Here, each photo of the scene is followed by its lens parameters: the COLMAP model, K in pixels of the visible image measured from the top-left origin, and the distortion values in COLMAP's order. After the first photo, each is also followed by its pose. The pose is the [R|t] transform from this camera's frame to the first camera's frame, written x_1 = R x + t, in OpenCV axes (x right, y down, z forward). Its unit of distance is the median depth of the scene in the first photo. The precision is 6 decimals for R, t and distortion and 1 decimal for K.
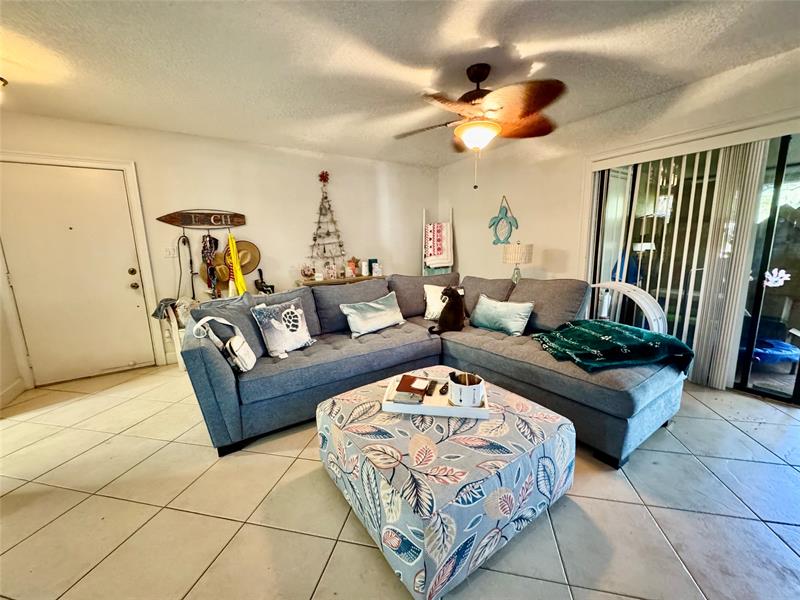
lens RADIAL K [[318.7, 0, 398.5], [0, 318.7, 297.8], [0, 0, 1]] dist [-0.002897, 0.000774]
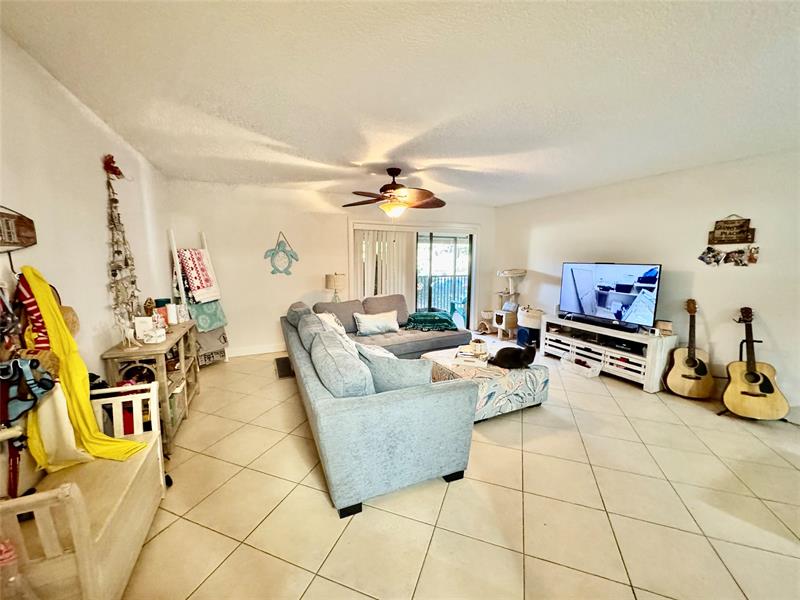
lens RADIAL K [[318.7, 0, 397.2], [0, 318.7, 294.1], [0, 0, 1]] dist [-0.002897, 0.000774]
pose [[0.140583, -0.087349, 0.986208, -0.975819], [0.153233, 0.986018, 0.065489, -0.142751], [-0.978139, 0.141913, 0.152002, 0.577148]]
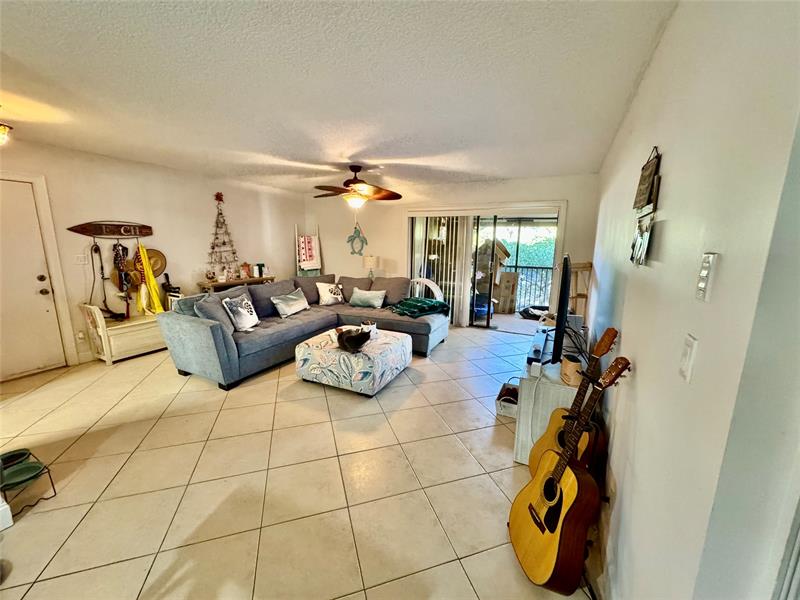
lens RADIAL K [[318.7, 0, 397.4], [0, 318.7, 297.9], [0, 0, 1]] dist [-0.002897, 0.000774]
pose [[0.863811, -0.052598, 0.501063, -0.359387], [0.048451, 0.998598, 0.021297, 0.018091], [-0.501481, 0.005881, 0.865149, -0.513488]]
